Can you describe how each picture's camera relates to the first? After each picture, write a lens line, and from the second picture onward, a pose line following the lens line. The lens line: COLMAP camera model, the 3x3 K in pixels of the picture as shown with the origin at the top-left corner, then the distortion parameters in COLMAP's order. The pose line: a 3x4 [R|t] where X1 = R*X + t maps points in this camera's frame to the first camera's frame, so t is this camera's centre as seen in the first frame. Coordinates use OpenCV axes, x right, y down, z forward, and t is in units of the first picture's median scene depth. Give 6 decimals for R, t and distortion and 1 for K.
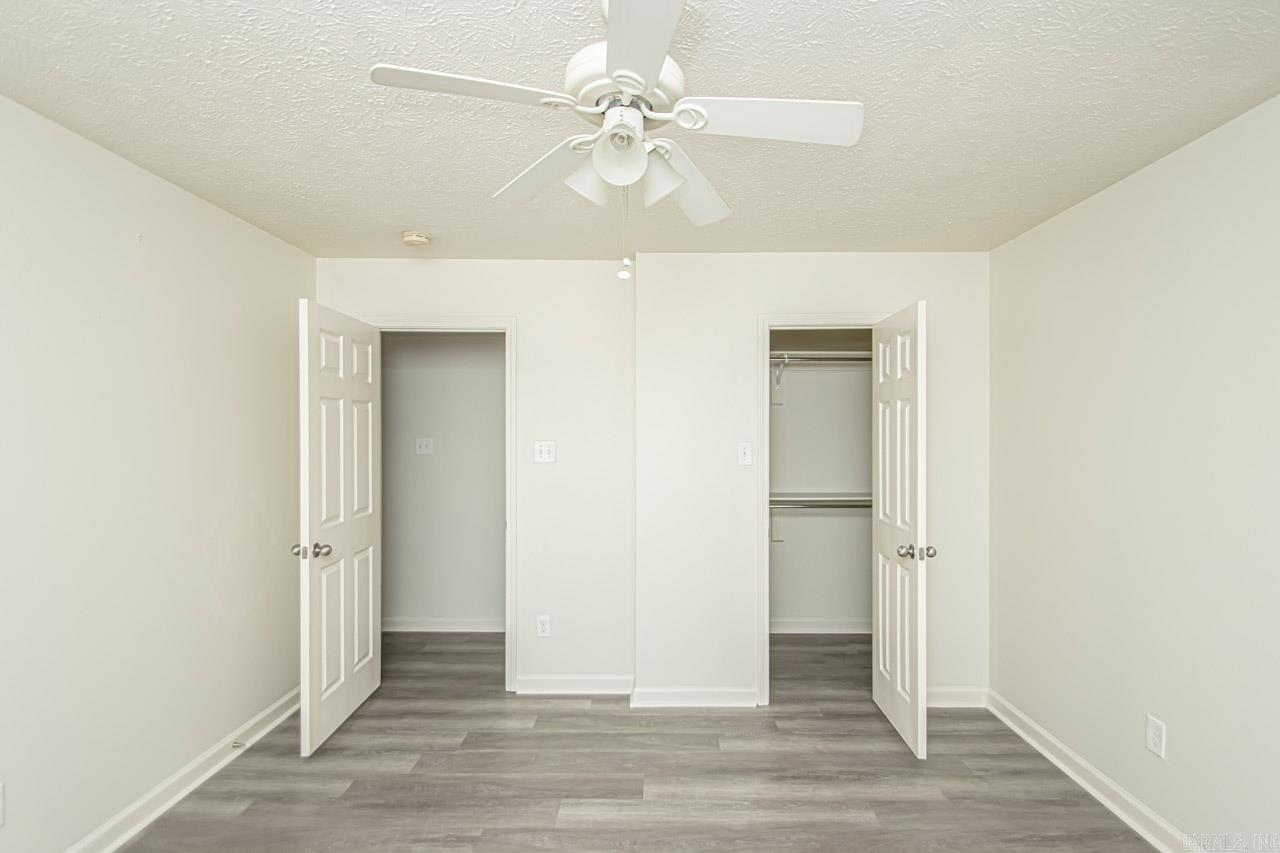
lens RADIAL K [[609.3, 0, 645.1], [0, 609.3, 442.7], [0, 0, 1]] dist [0.018672, -0.021571]
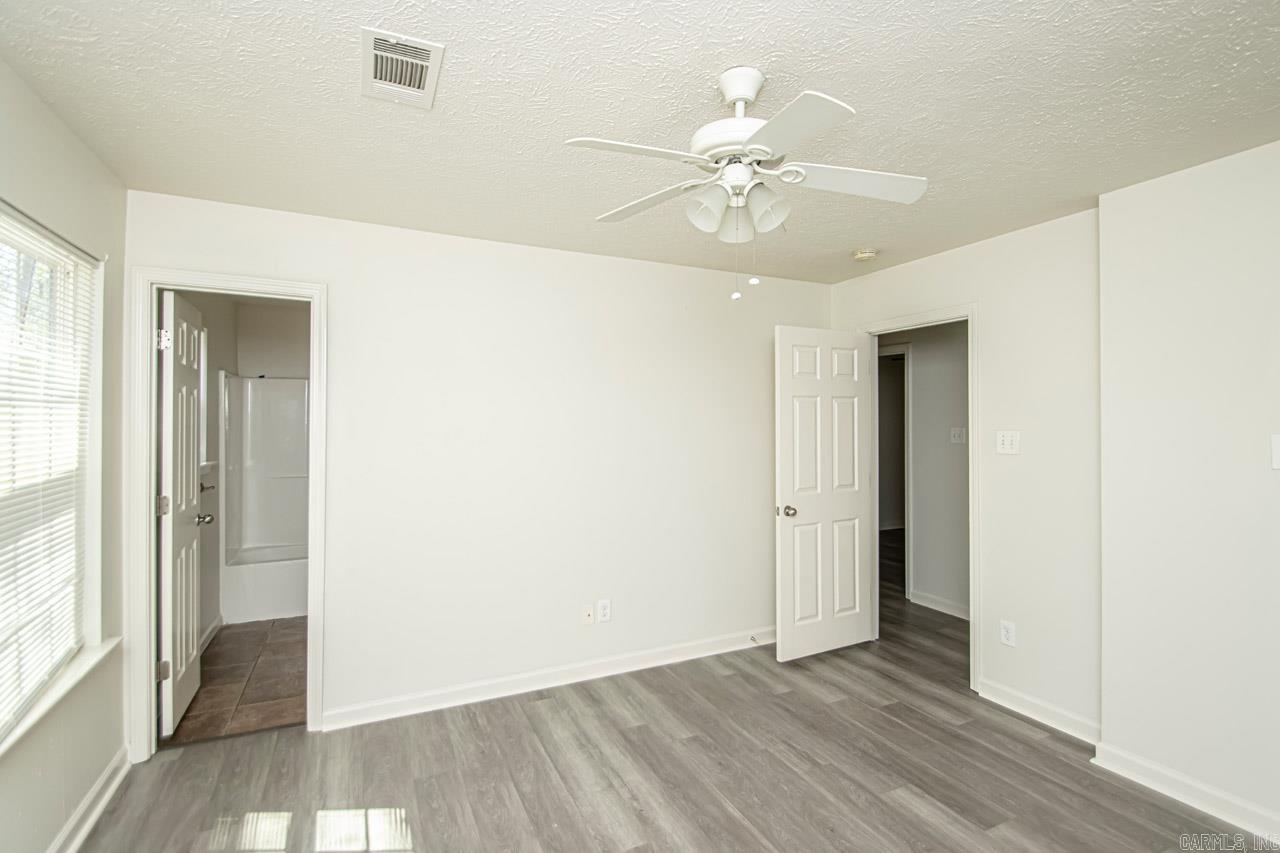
lens RADIAL K [[594.5, 0, 649.7], [0, 594.5, 424.9], [0, 0, 1]] dist [0.019452, -0.018154]
pose [[0.444229, -0.002007, -0.895911, 0.471639], [-0.008853, 0.999939, -0.006629, -0.000871], [0.895870, 0.010877, 0.444184, 0.141074]]
